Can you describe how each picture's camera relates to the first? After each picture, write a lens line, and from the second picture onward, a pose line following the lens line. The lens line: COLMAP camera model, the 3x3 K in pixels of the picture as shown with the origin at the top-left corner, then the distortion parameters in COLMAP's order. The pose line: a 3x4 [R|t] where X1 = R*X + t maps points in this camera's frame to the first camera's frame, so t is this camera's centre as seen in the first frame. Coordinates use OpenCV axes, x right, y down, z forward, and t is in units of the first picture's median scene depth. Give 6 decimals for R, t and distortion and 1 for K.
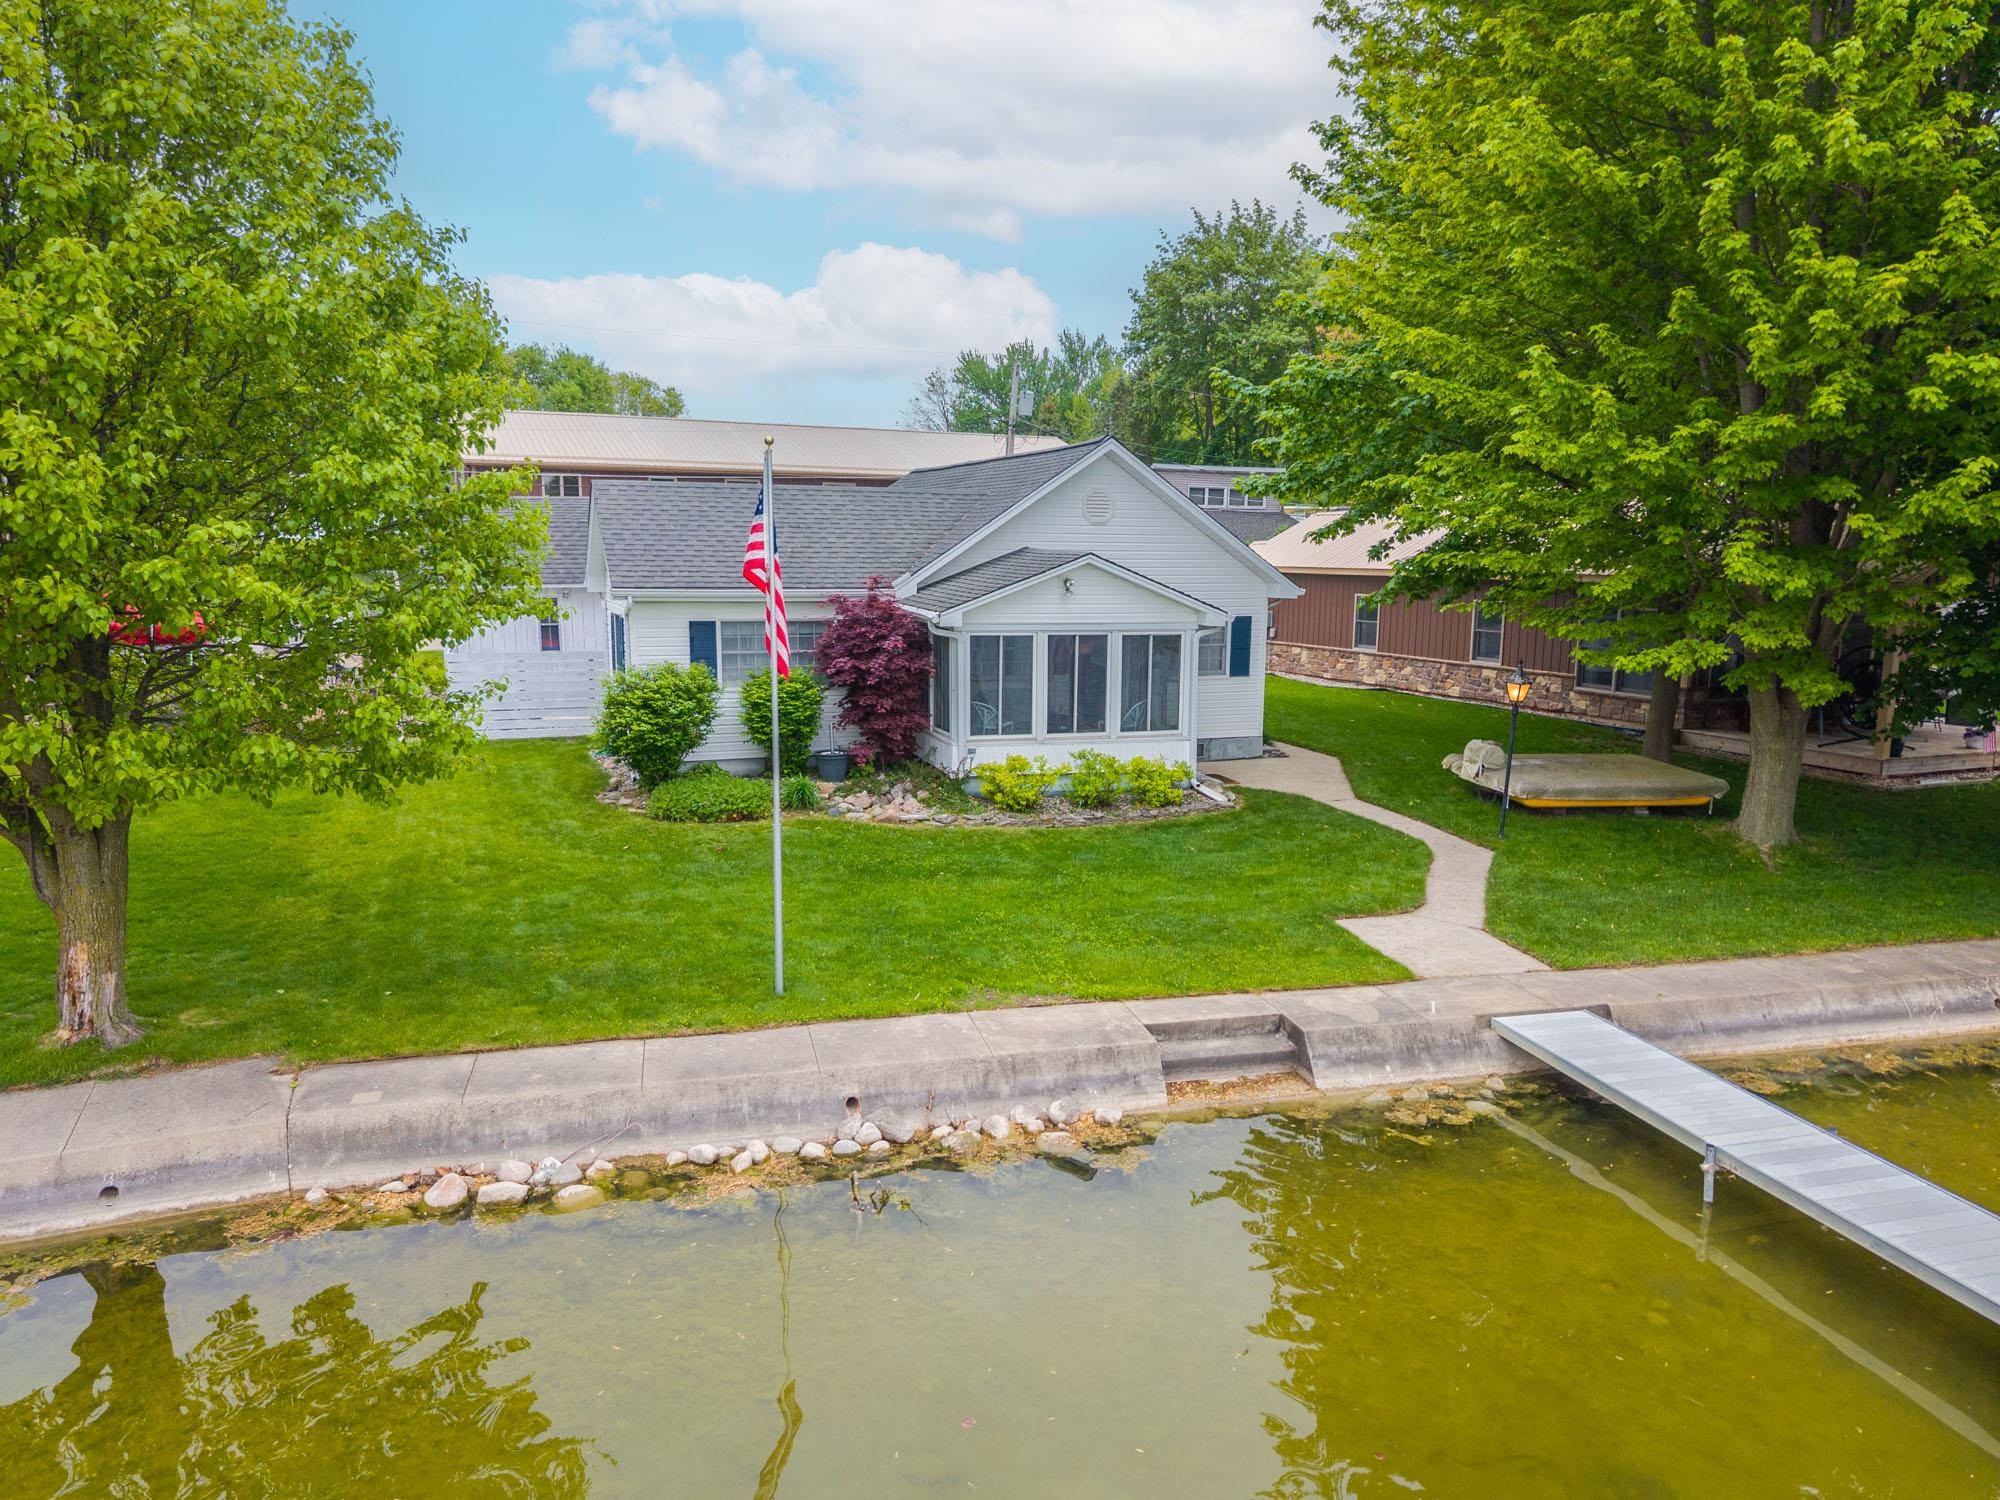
lens RADIAL K [[1356.7, 0, 992.8], [0, 1356.7, 752.8], [0, 0, 1]] dist [0.039681, -0.048161]
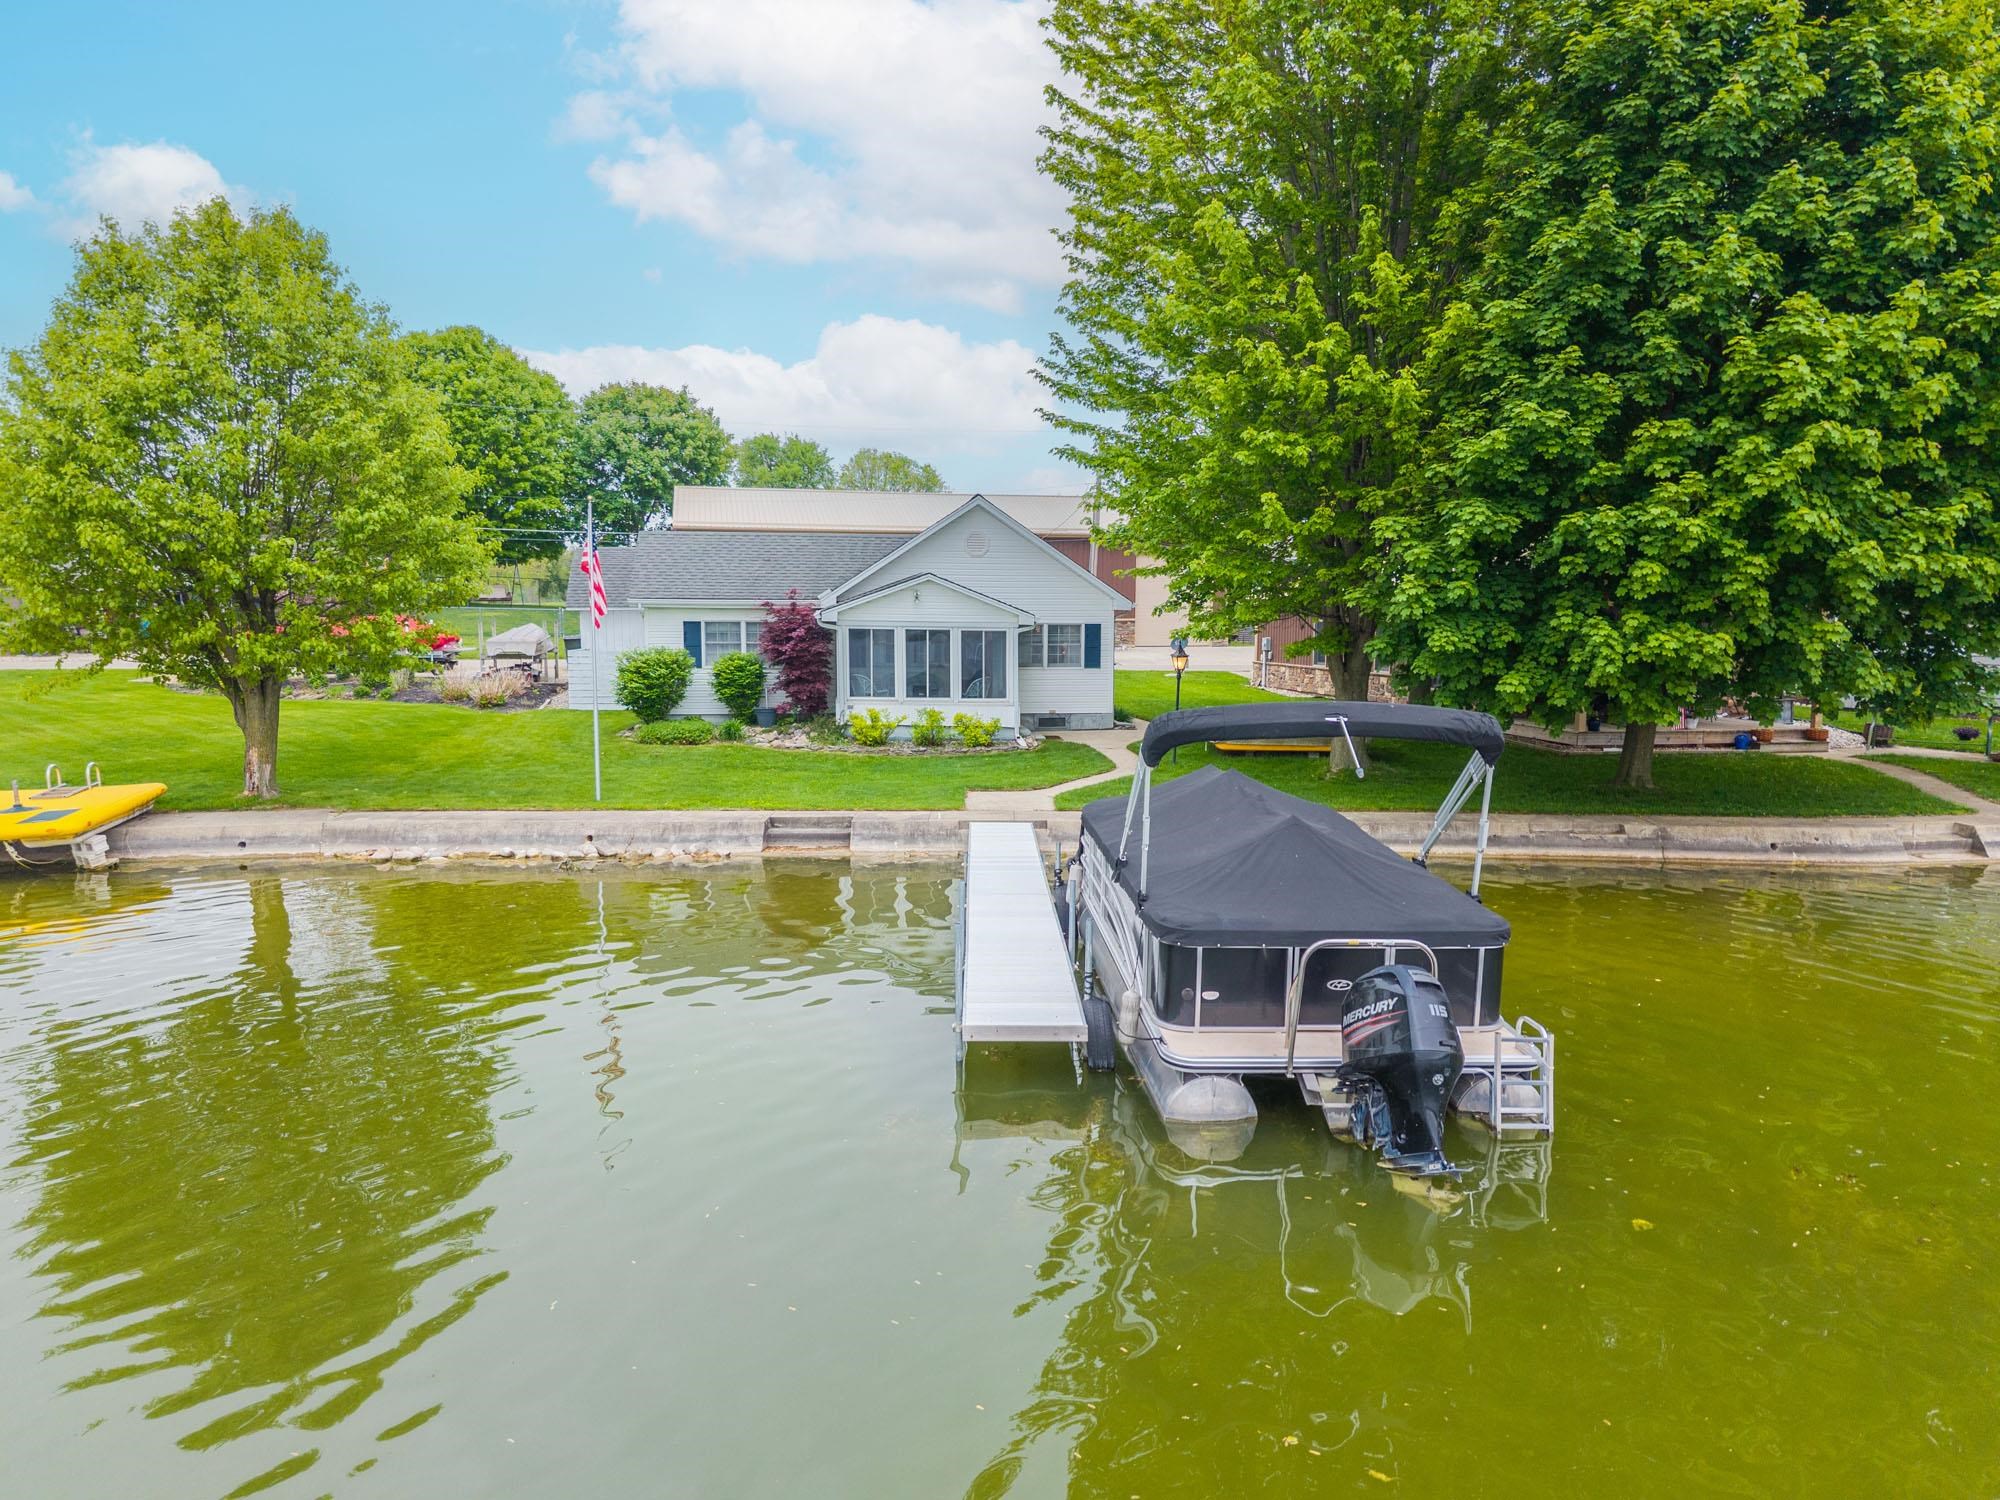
lens RADIAL K [[1351.1, 0, 1010.4], [0, 1351.1, 746.1], [0, 0, 1]] dist [0.007718, -0.014404]
pose [[0.976769, 0.016232, -0.213679, 0.485843], [-0.027270, 0.998436, -0.048813, 0.112489], [0.212552, 0.053507, 0.975684, -0.411962]]
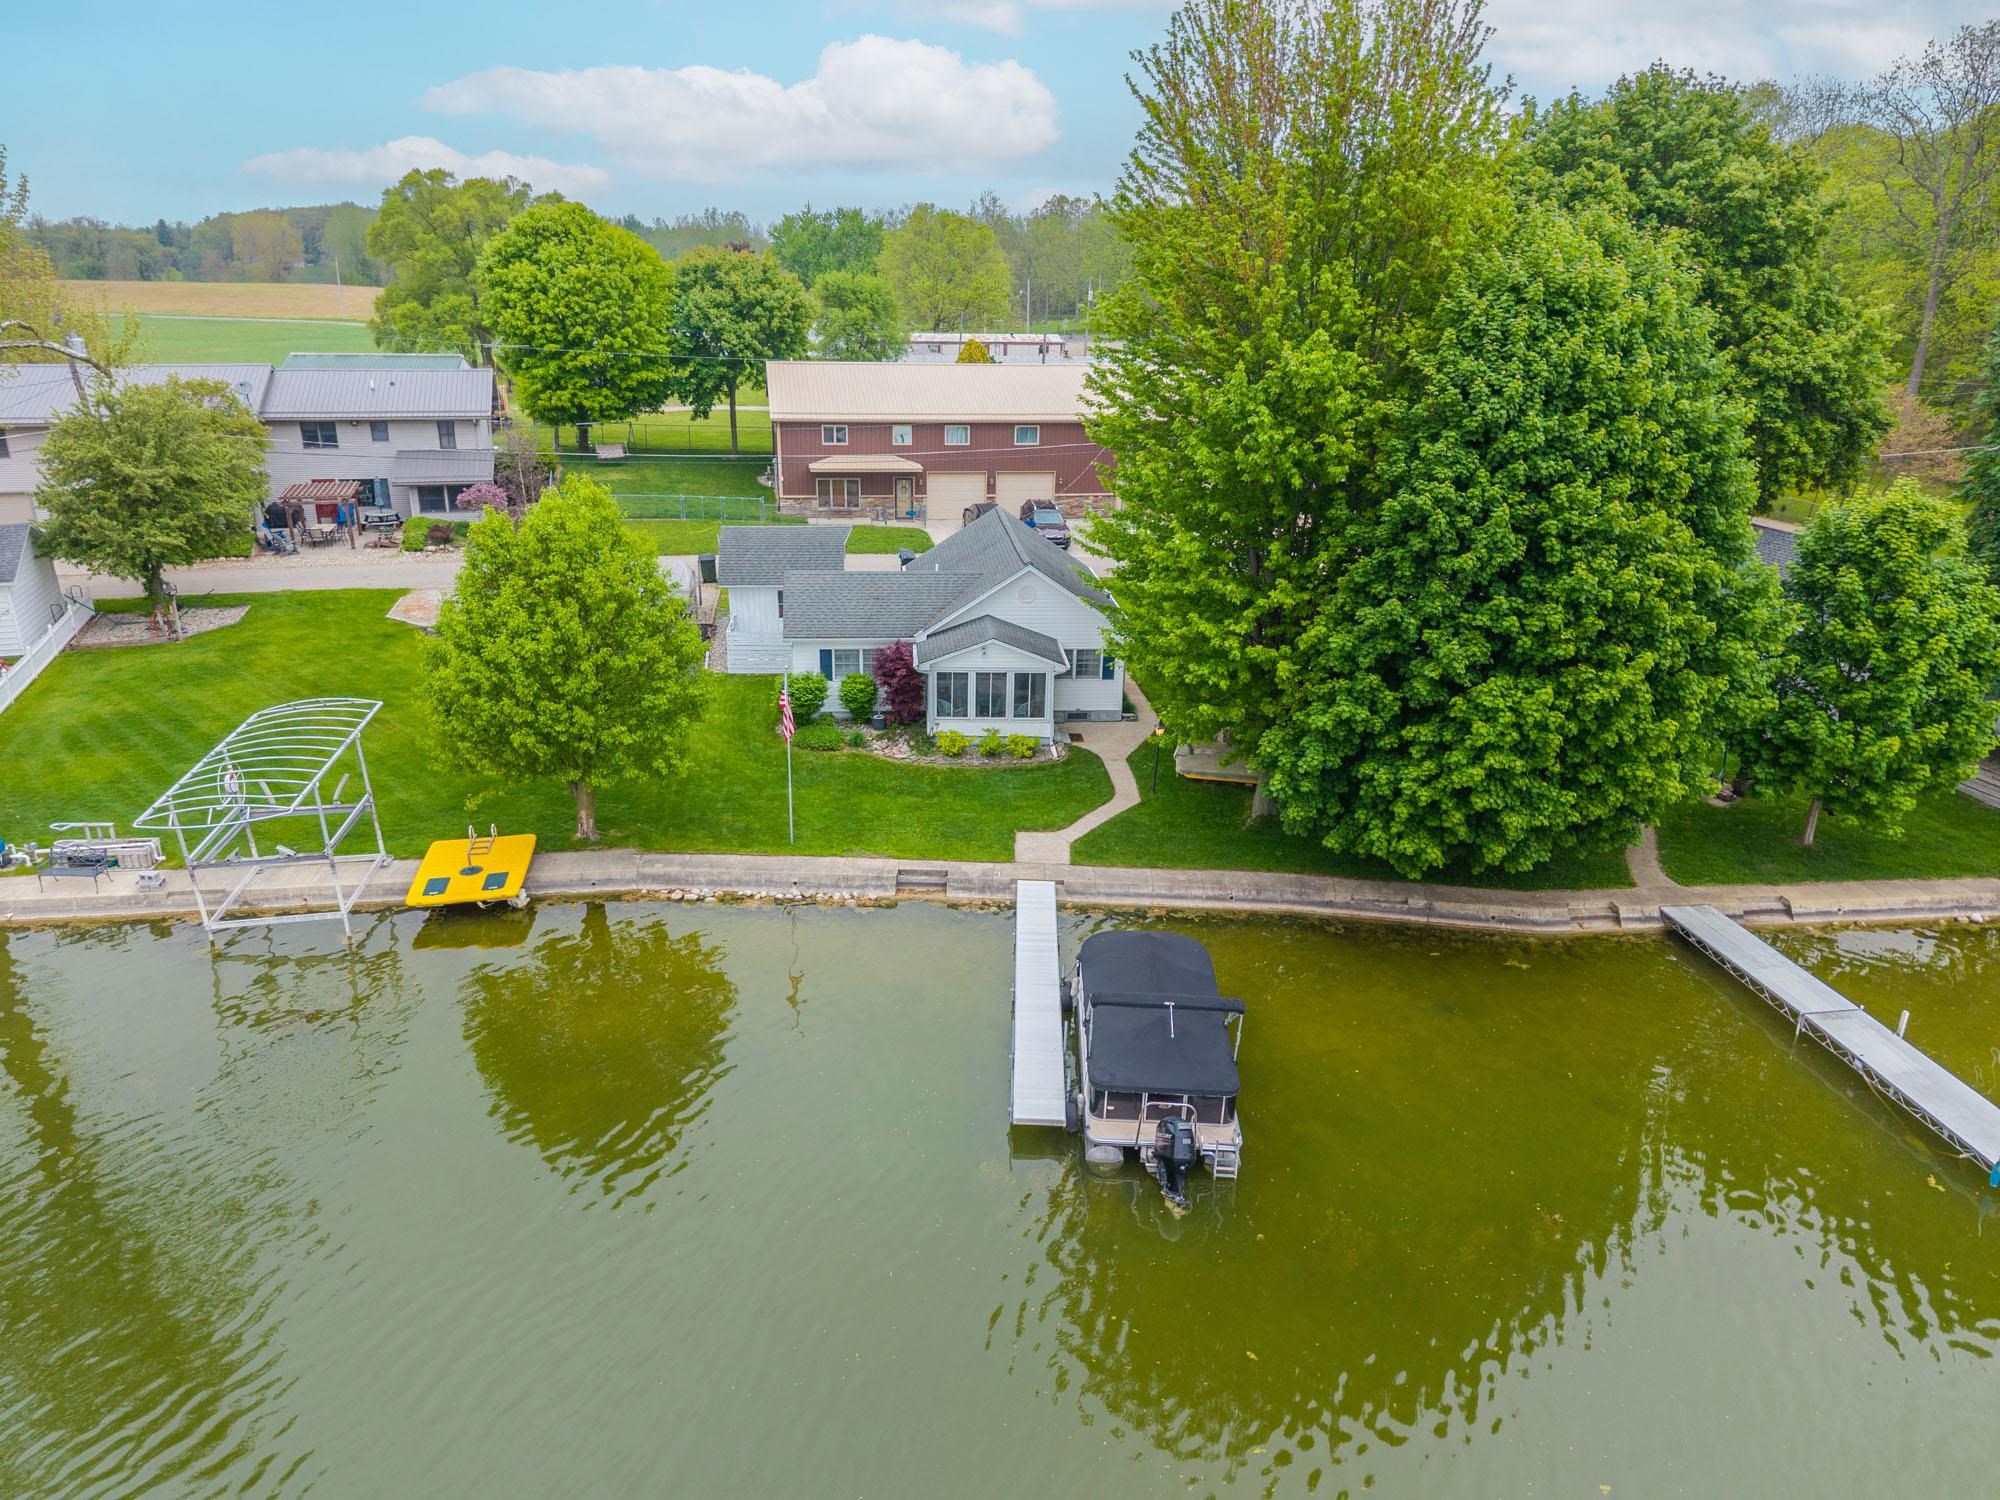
lens RADIAL K [[1351.1, 0, 1010.4], [0, 1351.1, 746.1], [0, 0, 1]] dist [0.007718, -0.014404]
pose [[0.967825, 0.096904, -0.232214, 0.616137], [-0.053181, 0.980796, 0.187644, -0.386574], [0.245939, -0.169257, 0.954393, -1.052229]]
